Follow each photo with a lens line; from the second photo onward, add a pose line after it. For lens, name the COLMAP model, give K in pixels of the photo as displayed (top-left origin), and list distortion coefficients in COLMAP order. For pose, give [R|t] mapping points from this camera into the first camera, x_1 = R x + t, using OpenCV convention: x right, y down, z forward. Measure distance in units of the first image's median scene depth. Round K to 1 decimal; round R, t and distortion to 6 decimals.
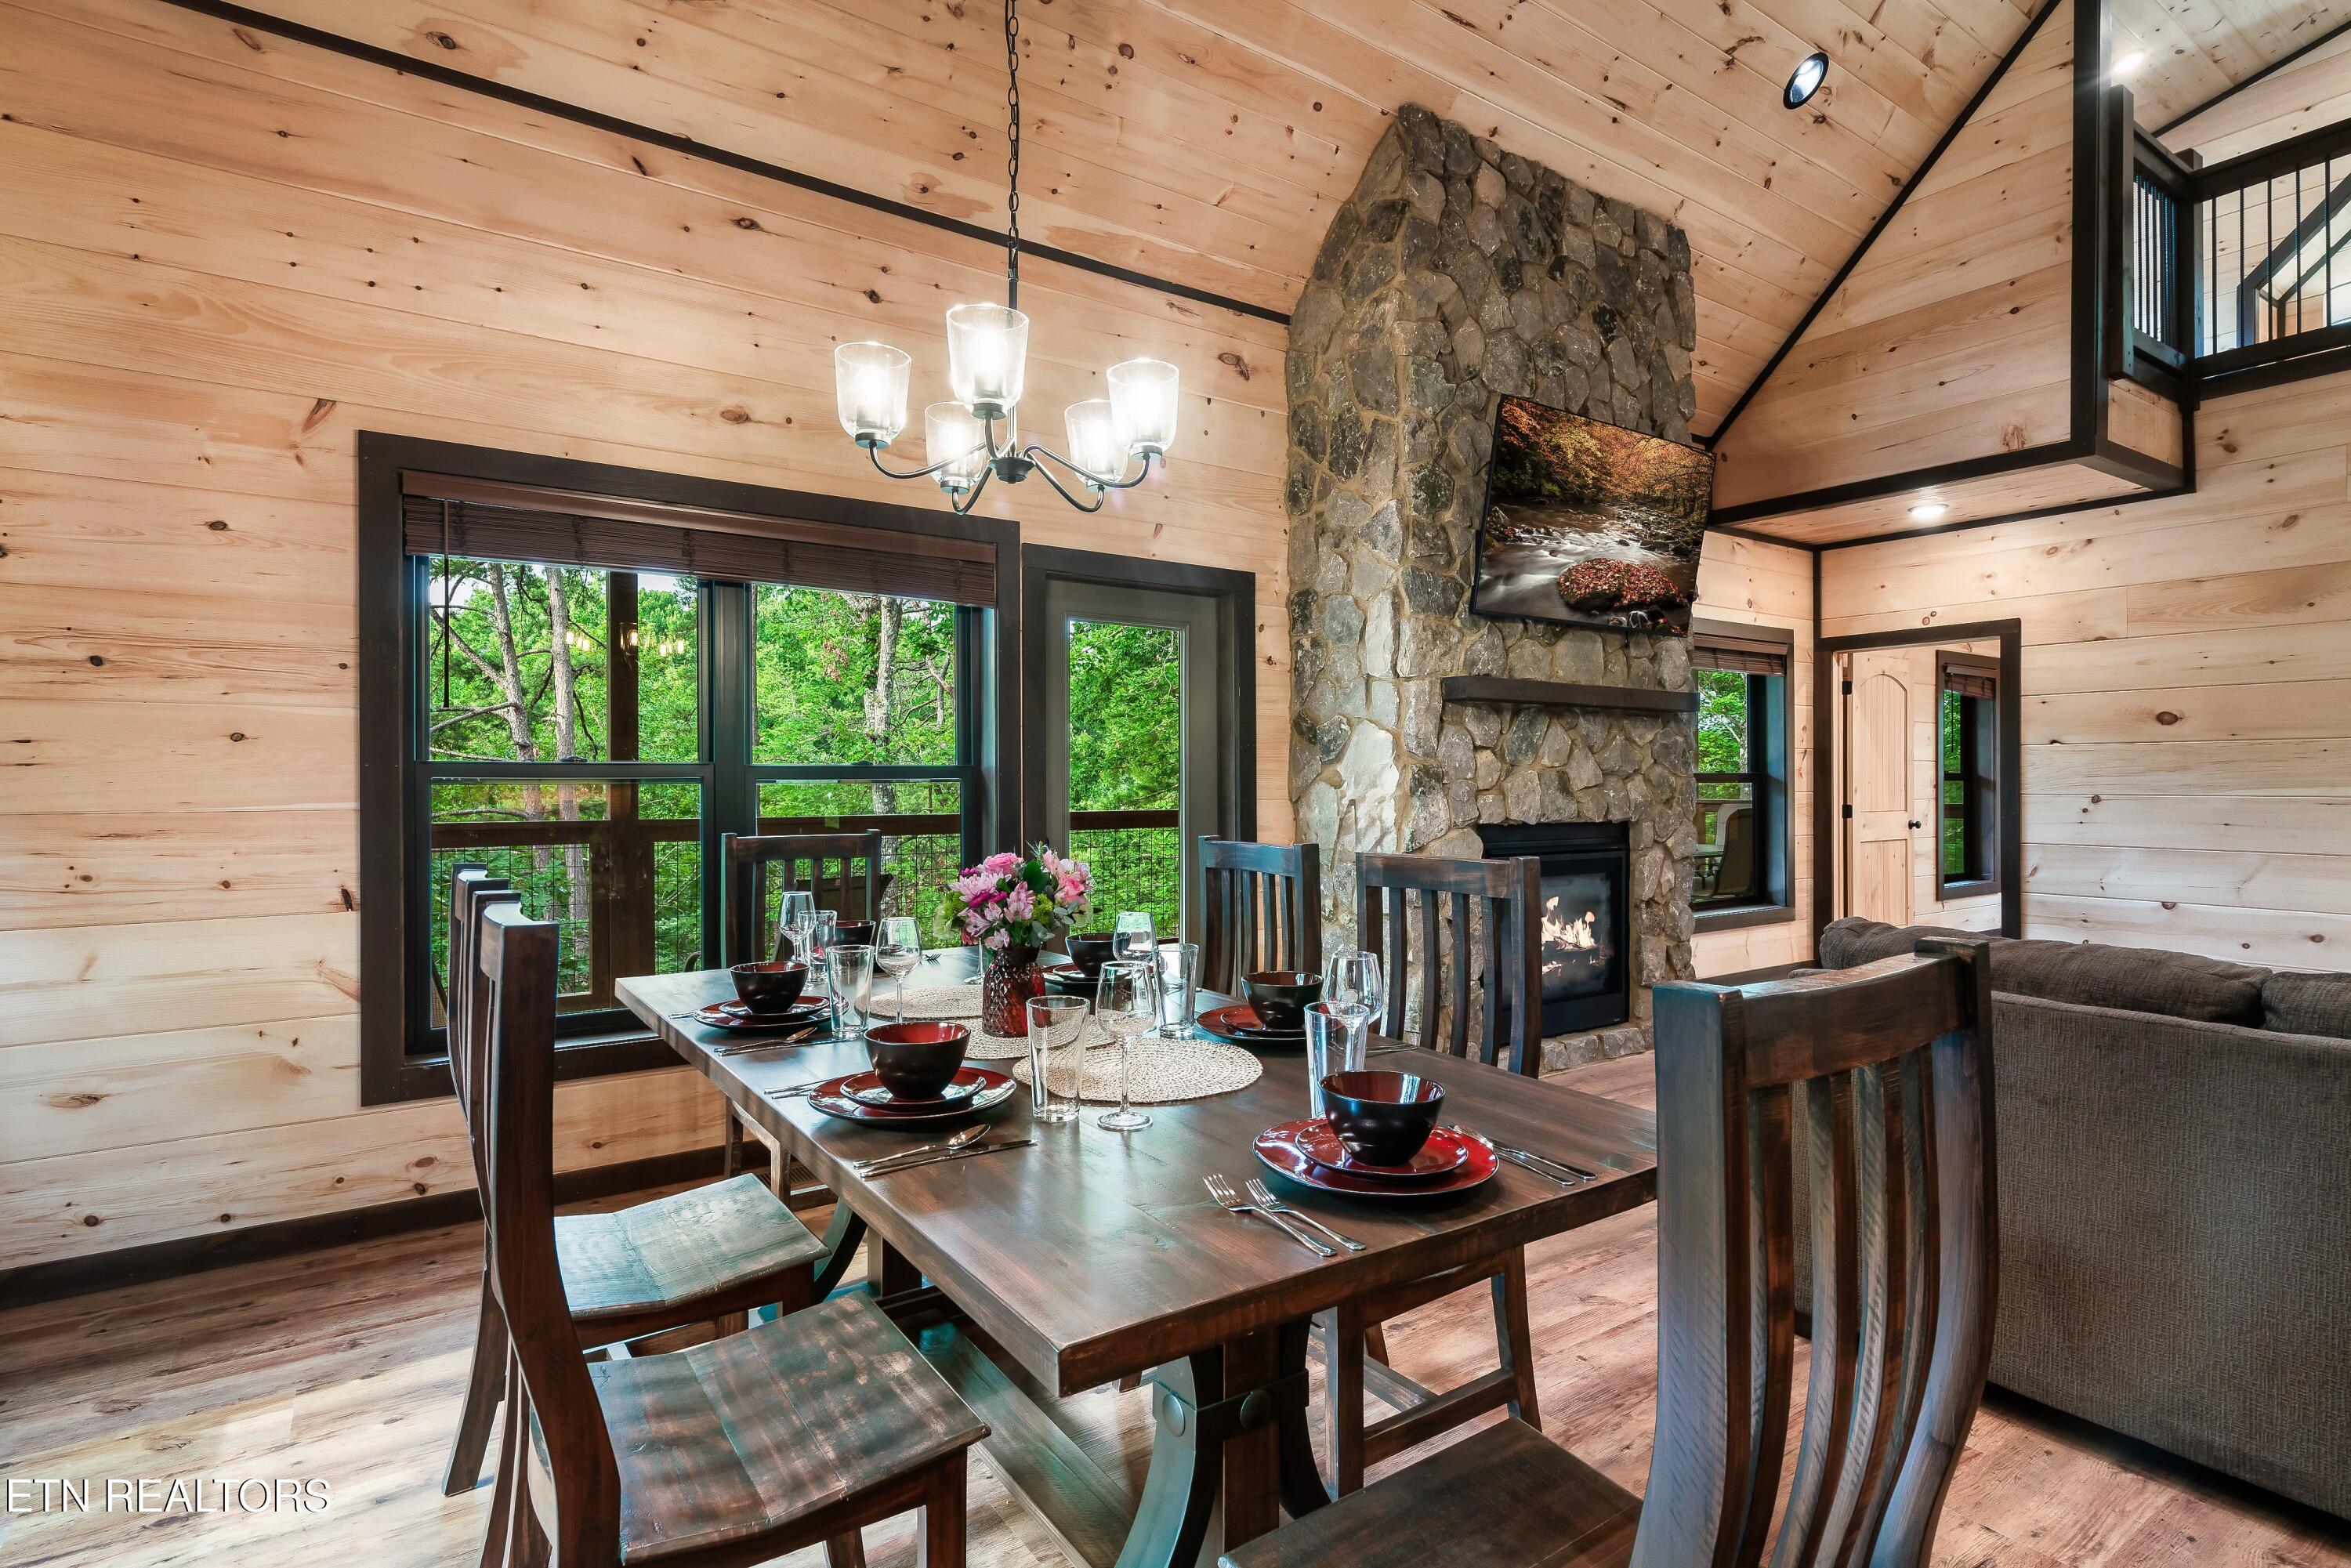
lens RADIAL K [[1159.6, 0, 1178.5], [0, 1159.6, 779.0], [0, 0, 1]] dist [-0.000515, 0.001343]
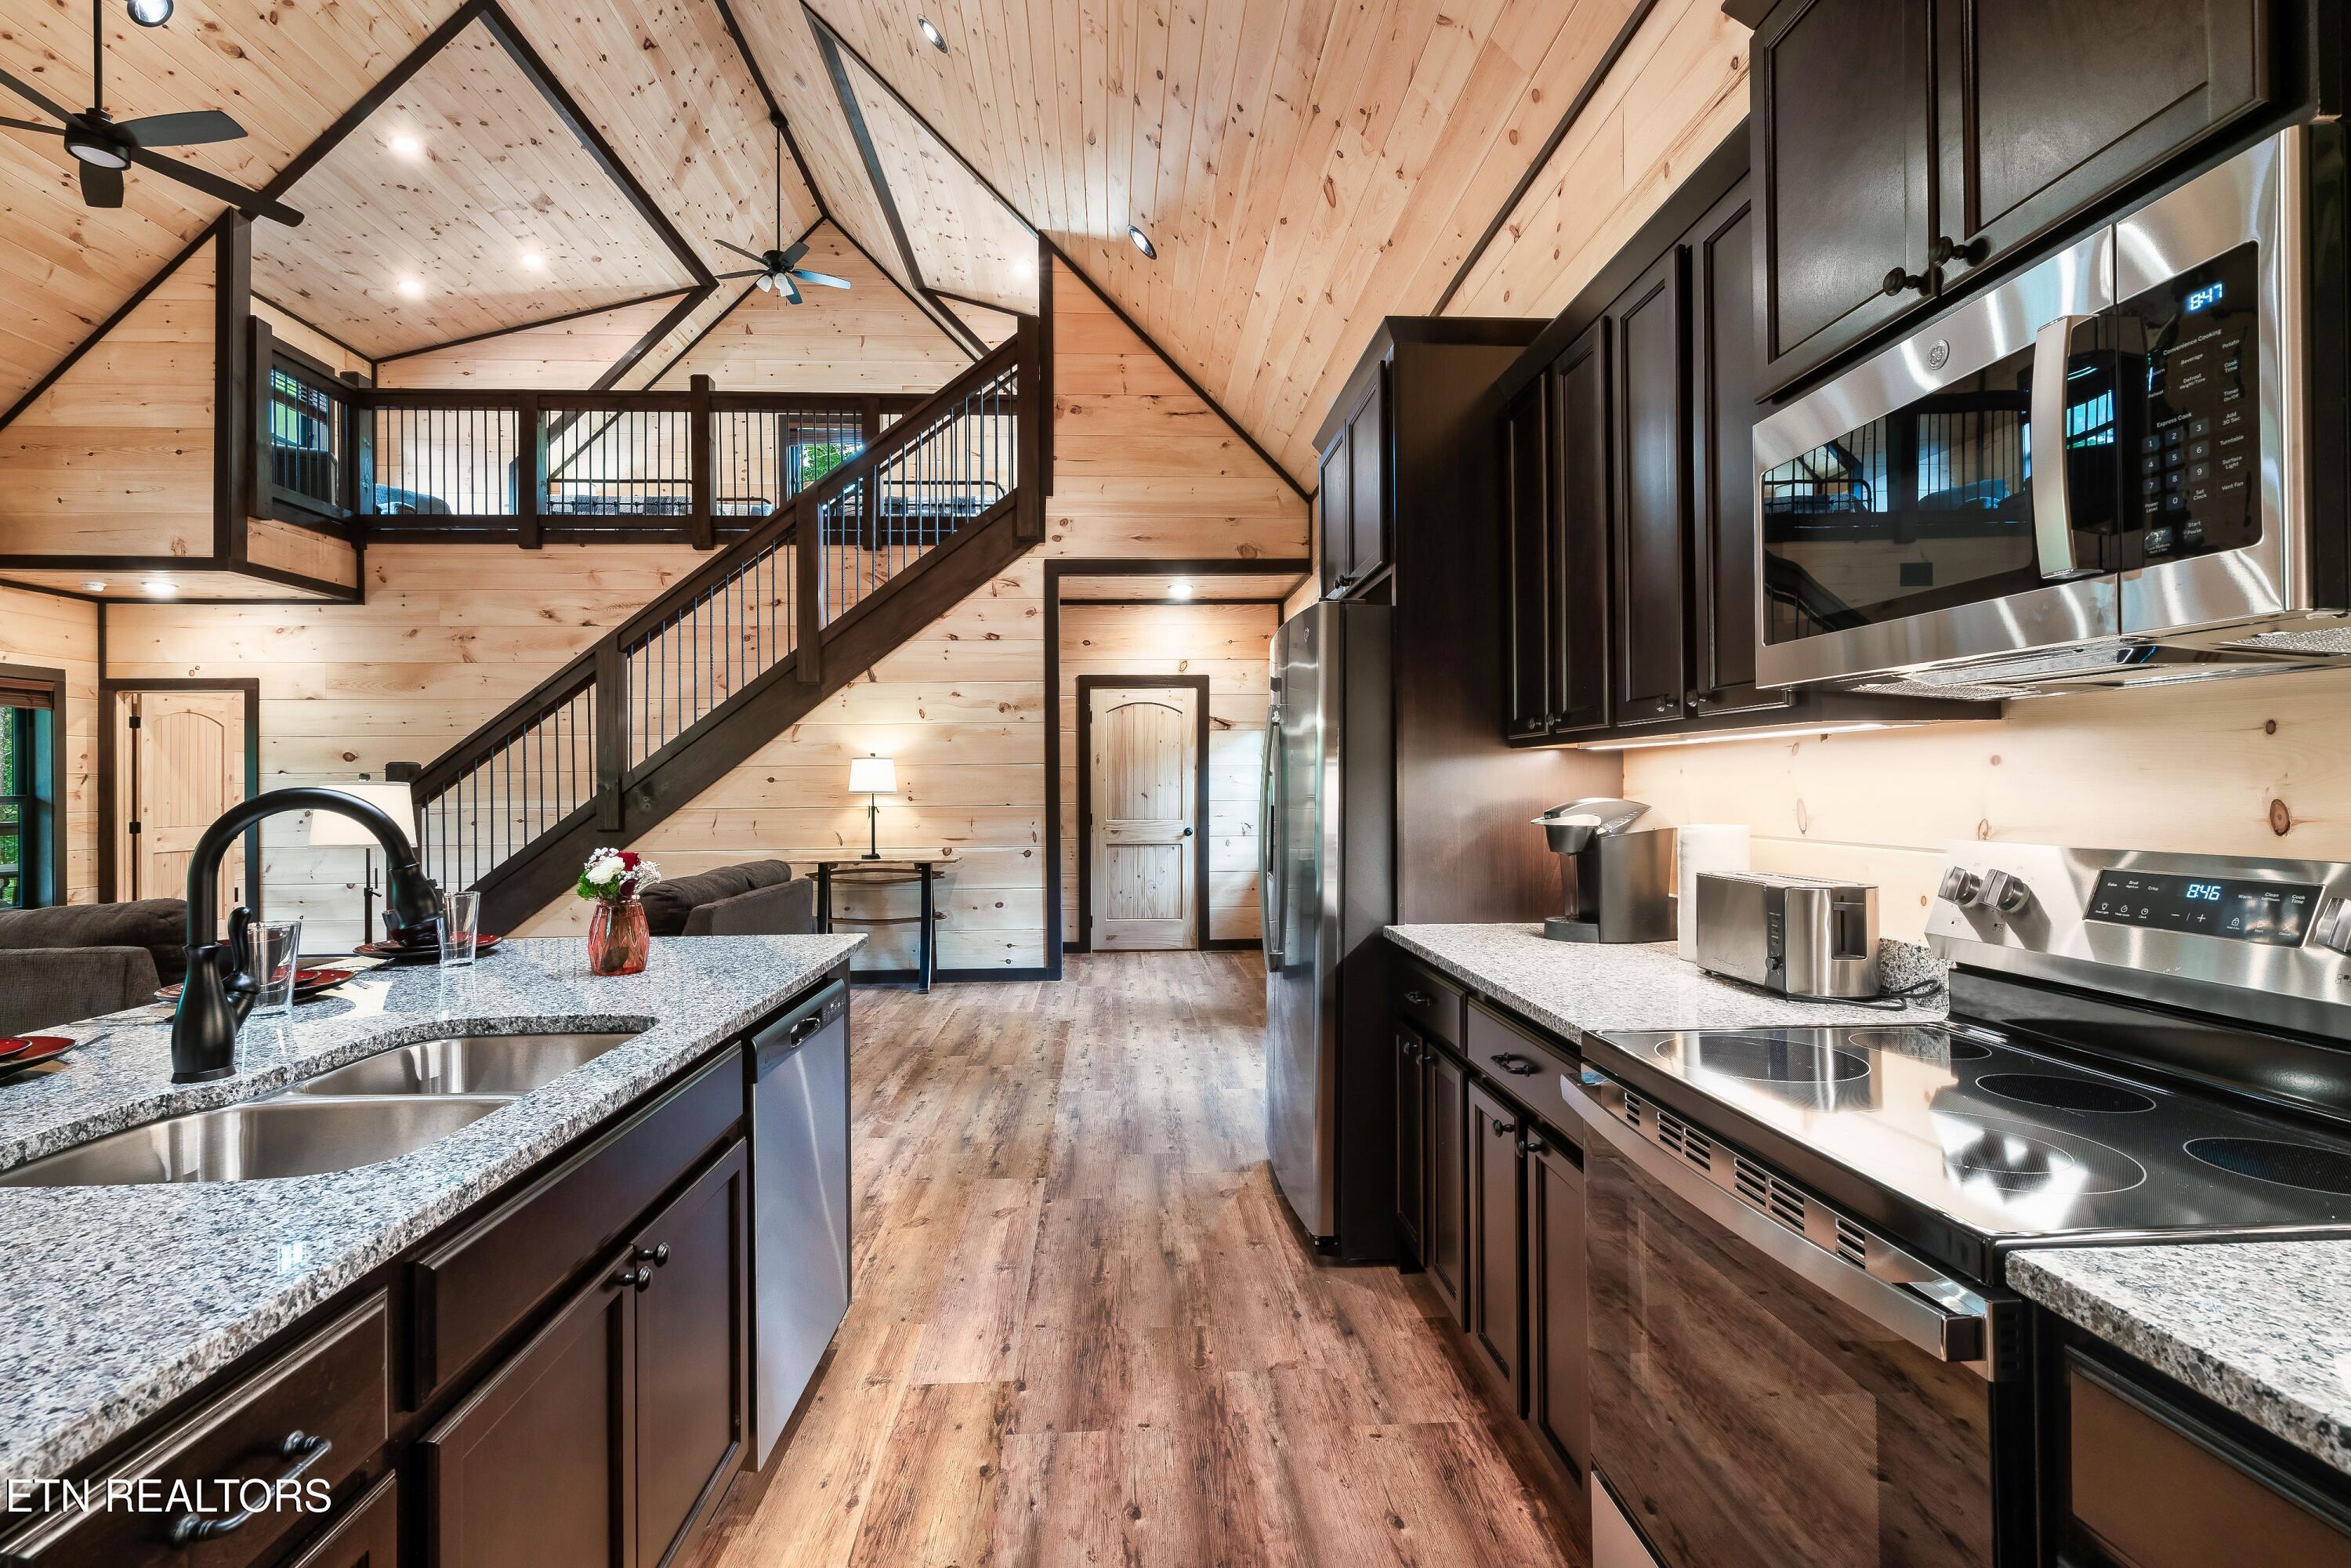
lens RADIAL K [[1104.8, 0, 1175.5], [0, 1104.8, 784.0], [0, 0, 1]] dist [-0.000832, 0.001169]
pose [[0.519862, -0.000135, 0.854250, 0.263204], [0.006149, 0.999975, -0.003584, -0.009588], [-0.854228, 0.007116, 0.519850, -0.743008]]
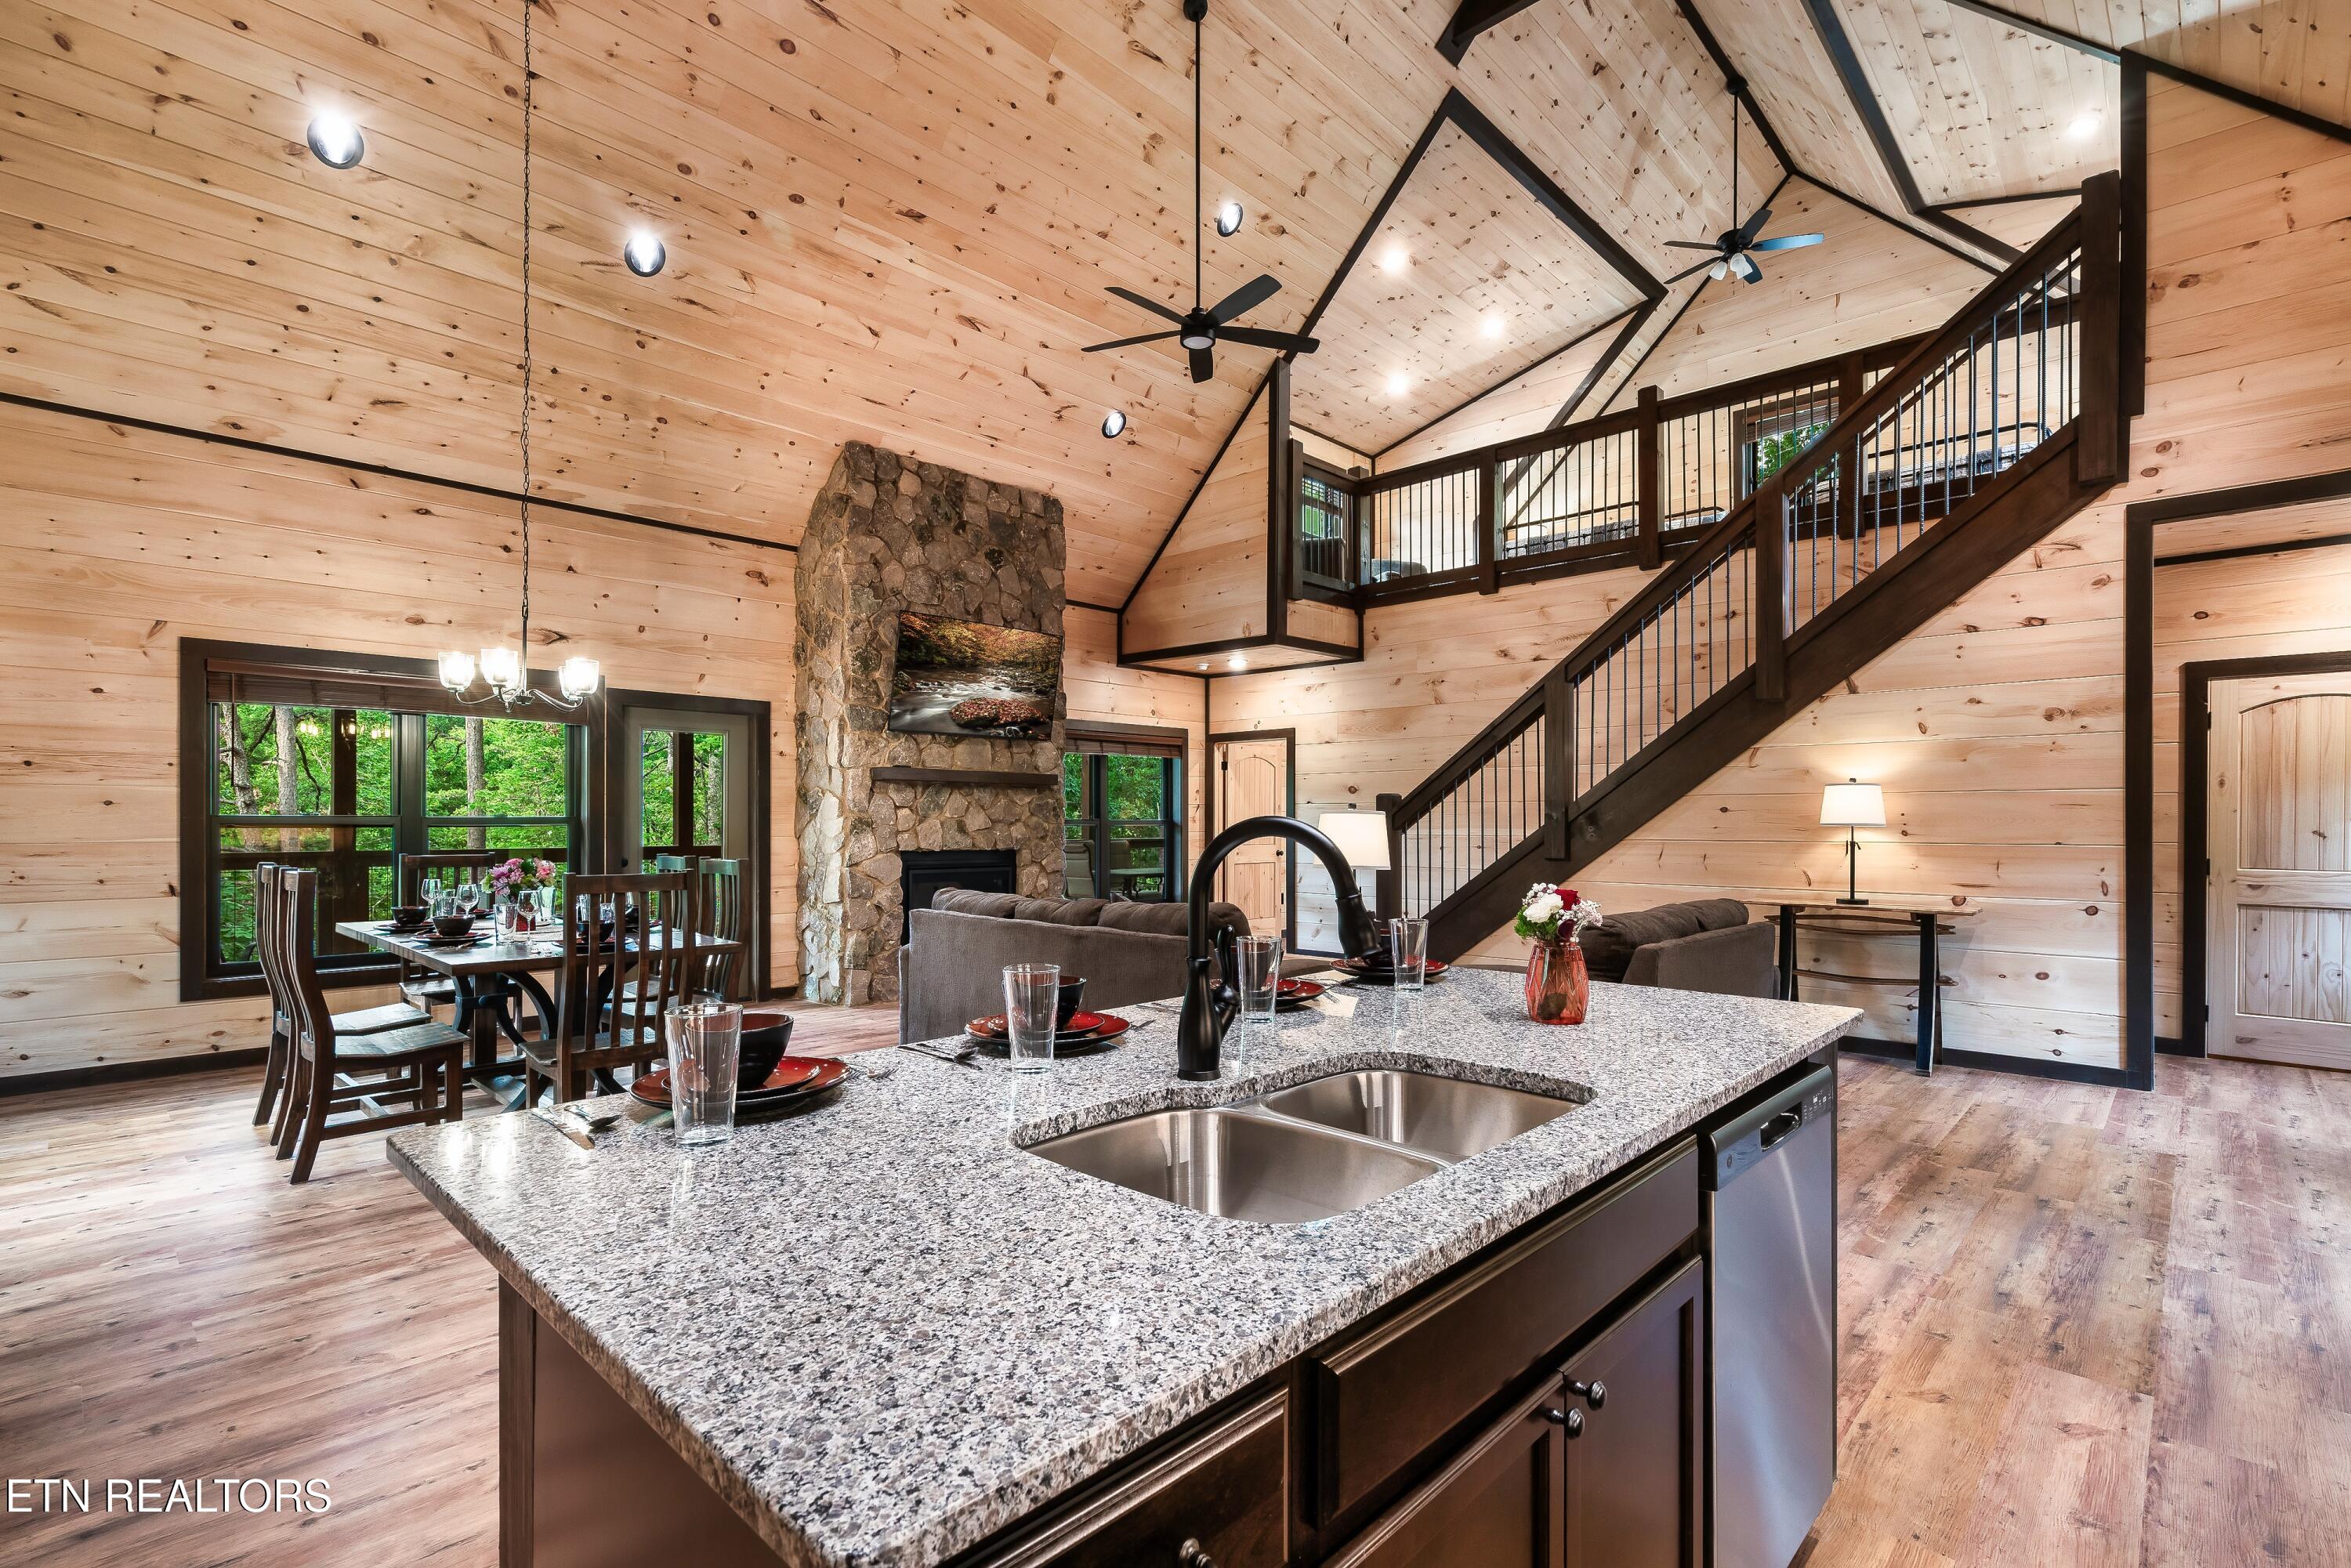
lens RADIAL K [[1080.8, 0, 1169.2], [0, 1080.8, 813.5], [0, 0, 1]] dist [-0.002890, 0.001517]
pose [[0.979527, 0.004361, 0.201267, 0.322865], [-0.003516, 0.999983, -0.004556, -0.010877], [-0.201284, 0.003755, 0.979526, -0.657753]]
